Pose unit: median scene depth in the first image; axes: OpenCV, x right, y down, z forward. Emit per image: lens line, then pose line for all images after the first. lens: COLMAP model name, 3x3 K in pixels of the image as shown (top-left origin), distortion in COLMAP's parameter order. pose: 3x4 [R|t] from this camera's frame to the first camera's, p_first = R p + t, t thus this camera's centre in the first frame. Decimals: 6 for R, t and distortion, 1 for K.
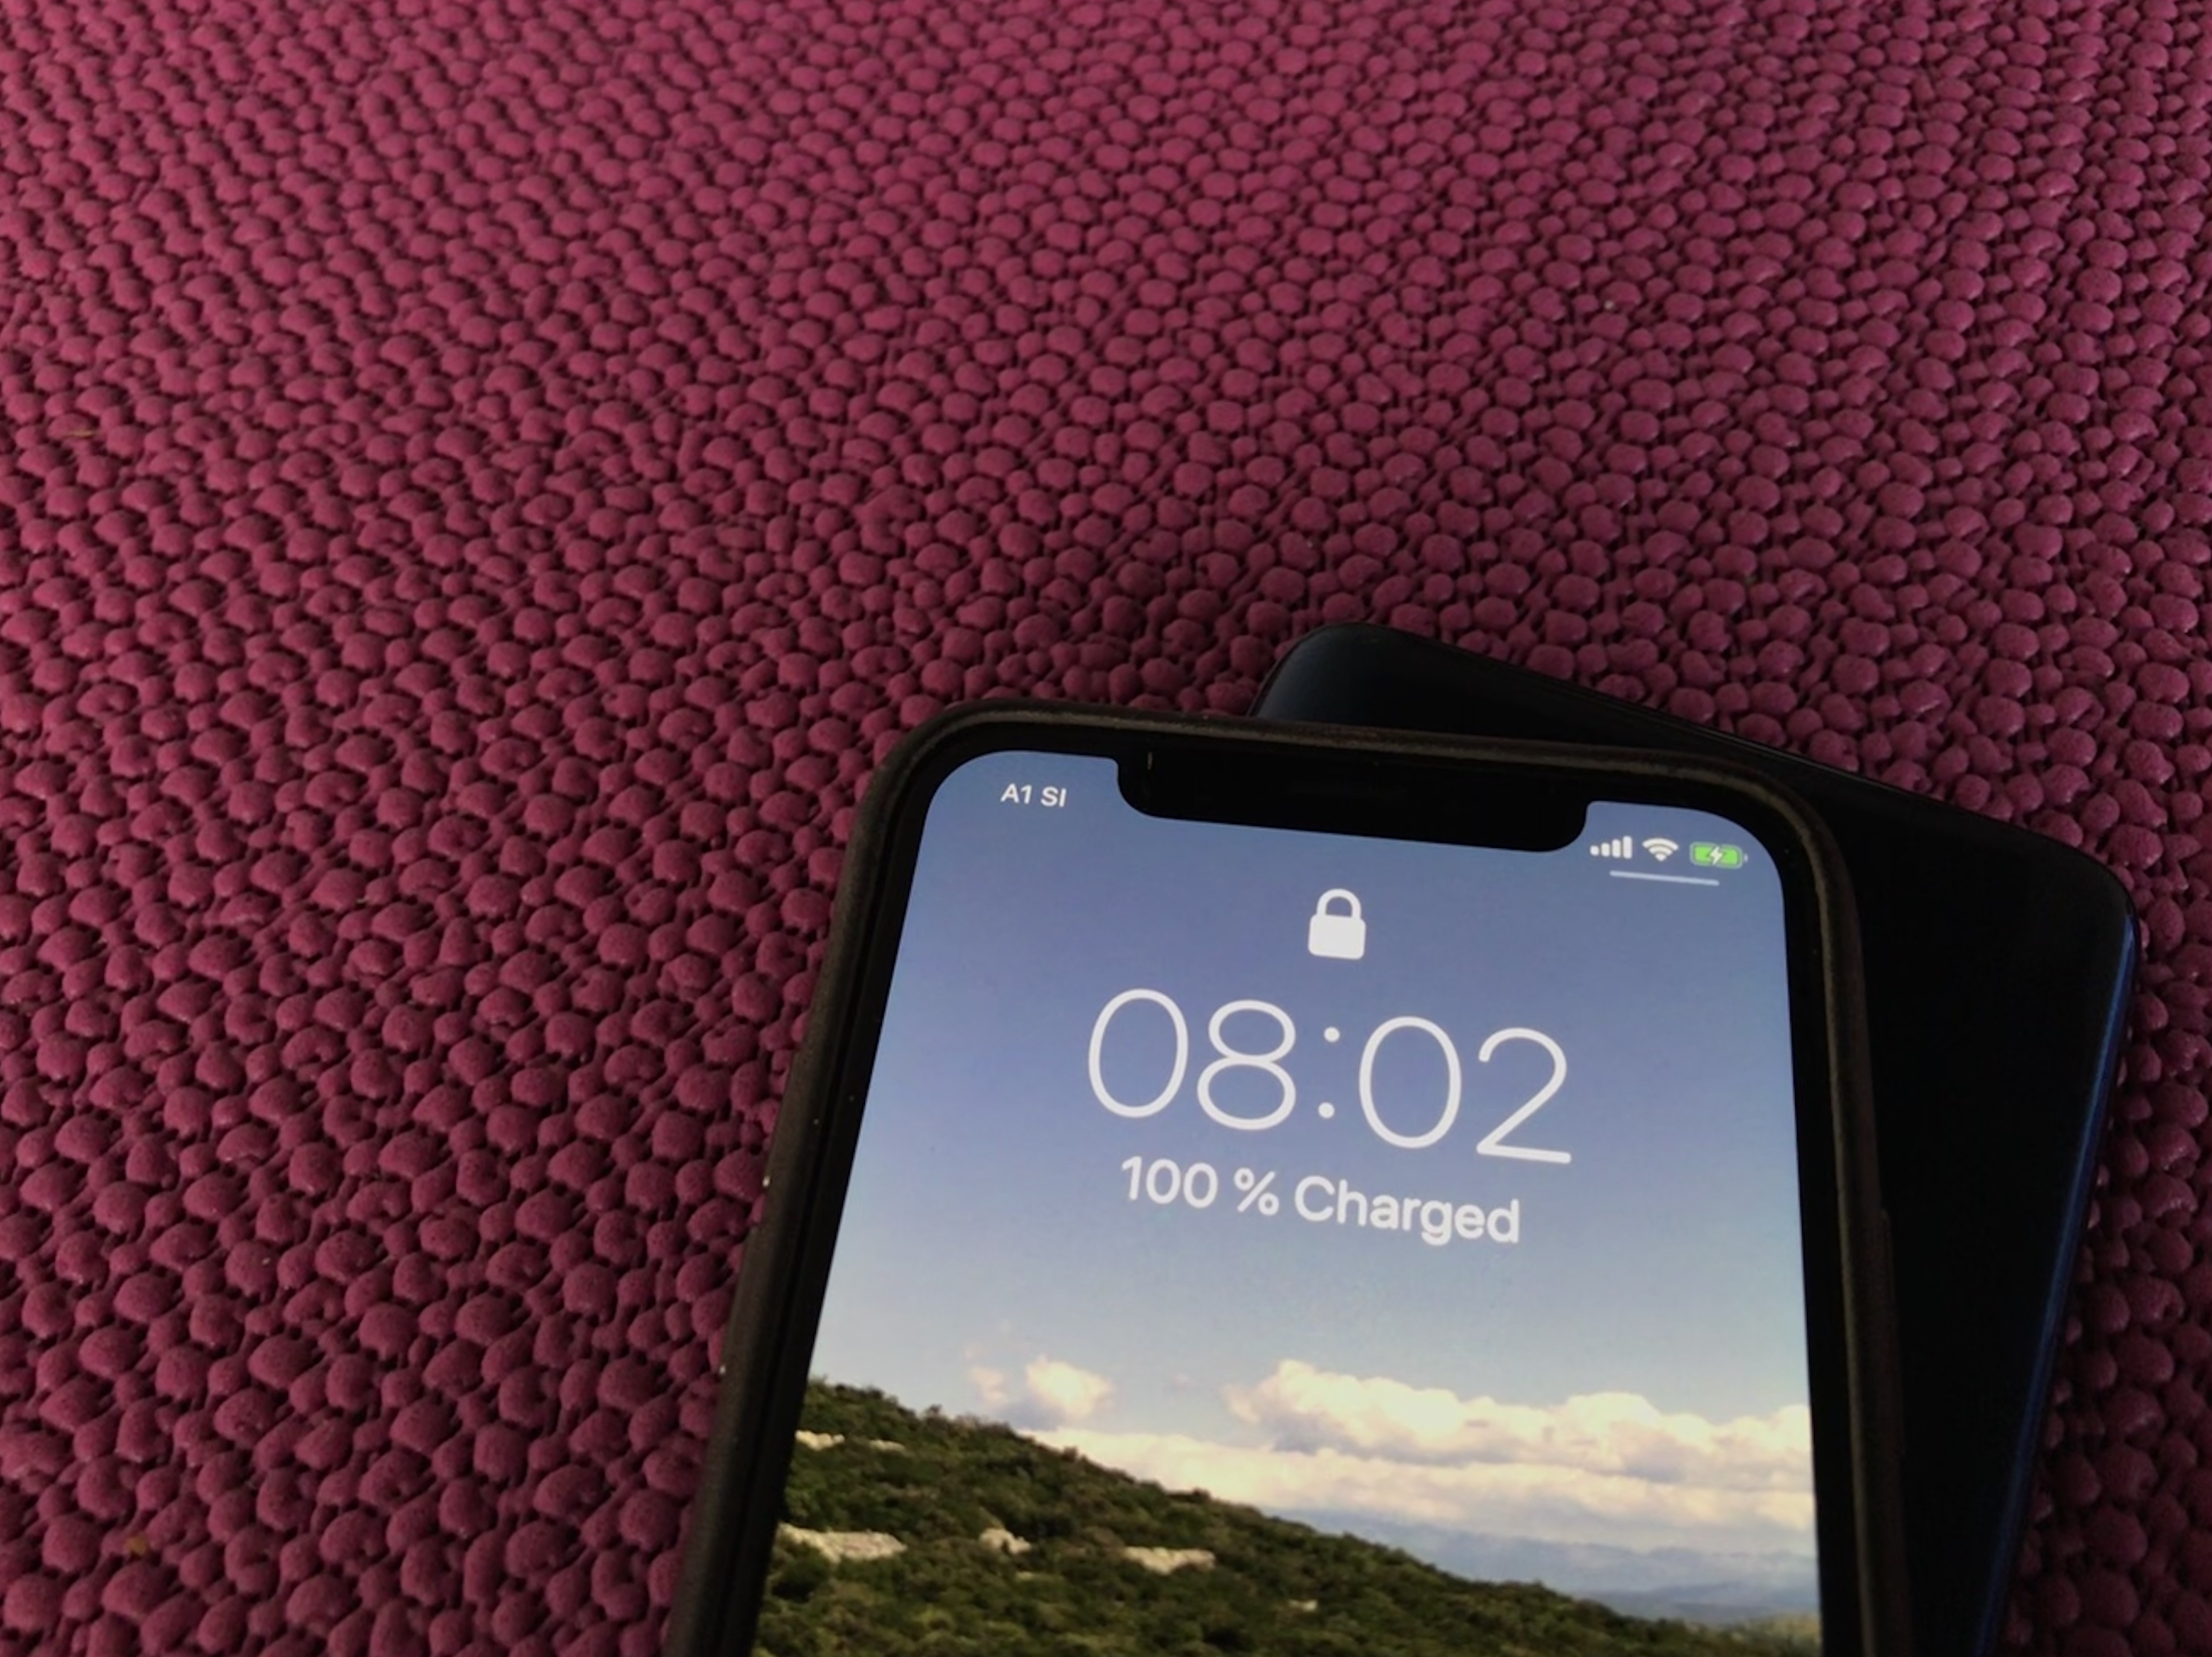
lens RADIAL K [[2244.6, 0, 1112.1], [0, 2244.6, 761.6], [0, 0, 1]] dist [0.223530, -0.828174]
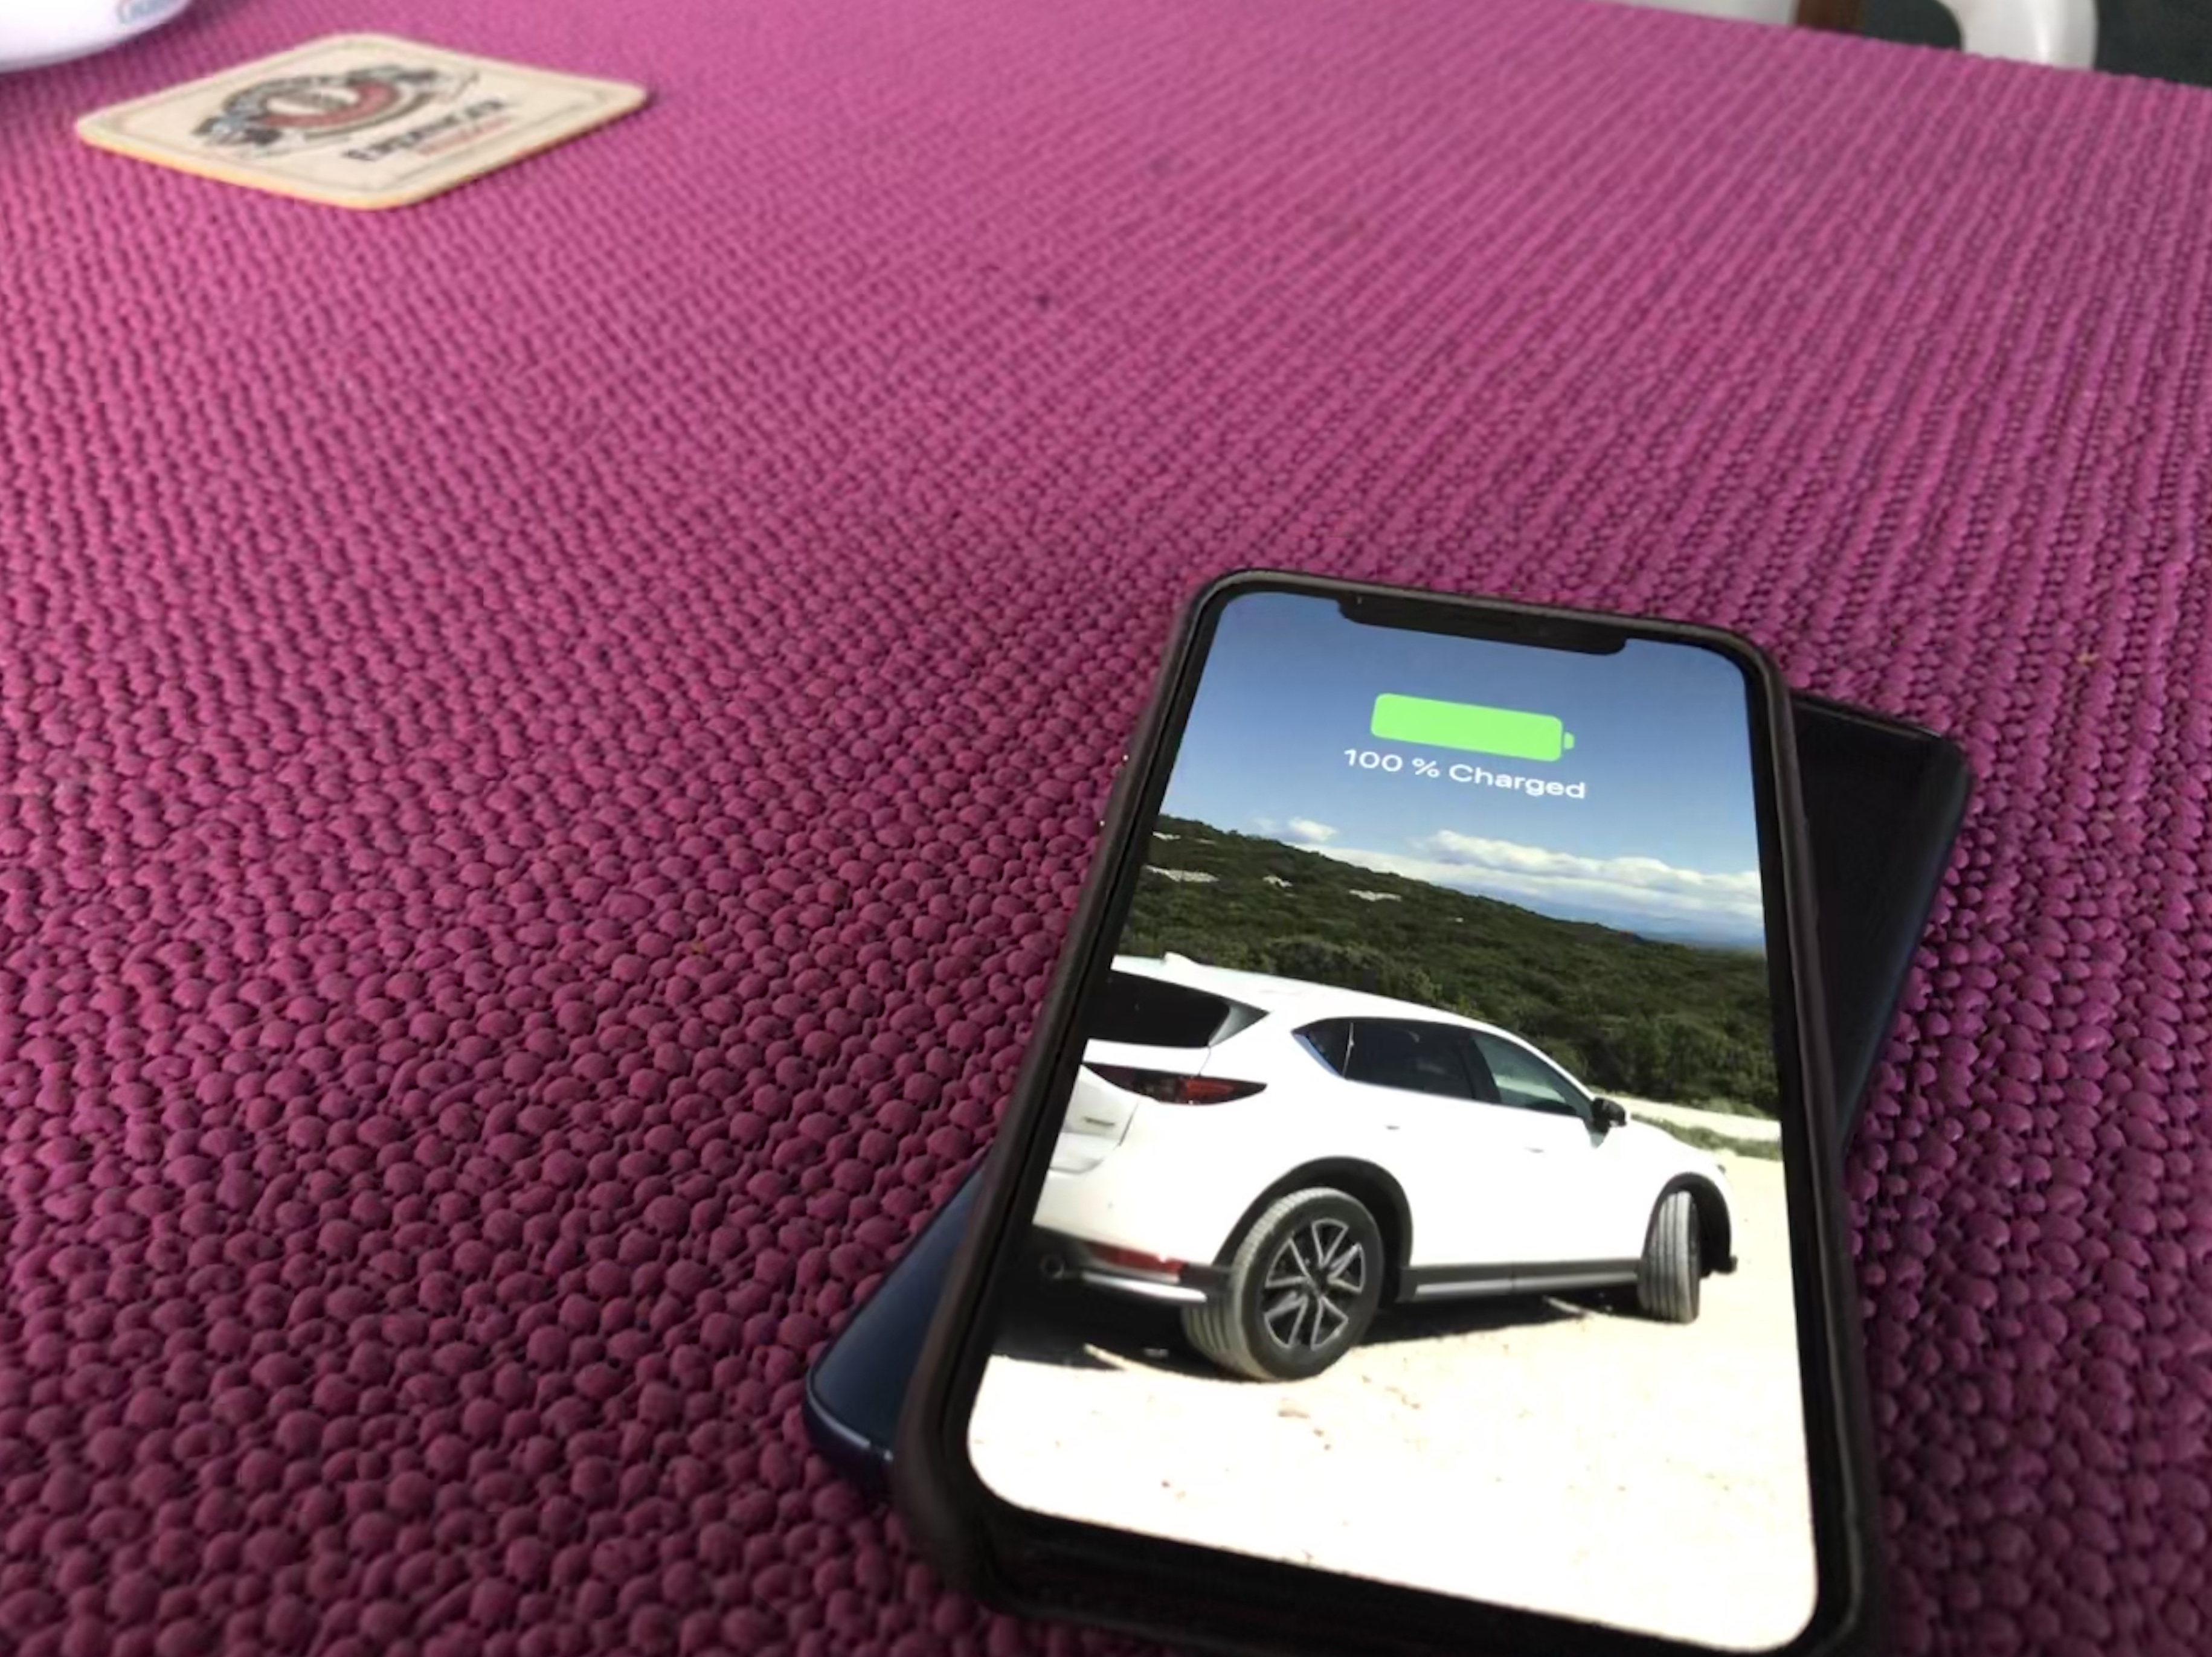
lens RADIAL K [[2244.6, 0, 1112.1], [0, 2244.6, 761.6], [0, 0, 1]] dist [0.223530, -0.828174]
pose [[0.994949, 0.099244, -0.015061, -0.122900], [-0.097932, 0.926766, -0.362650, 0.705050], [-0.022033, 0.362293, 0.931804, -0.470190]]
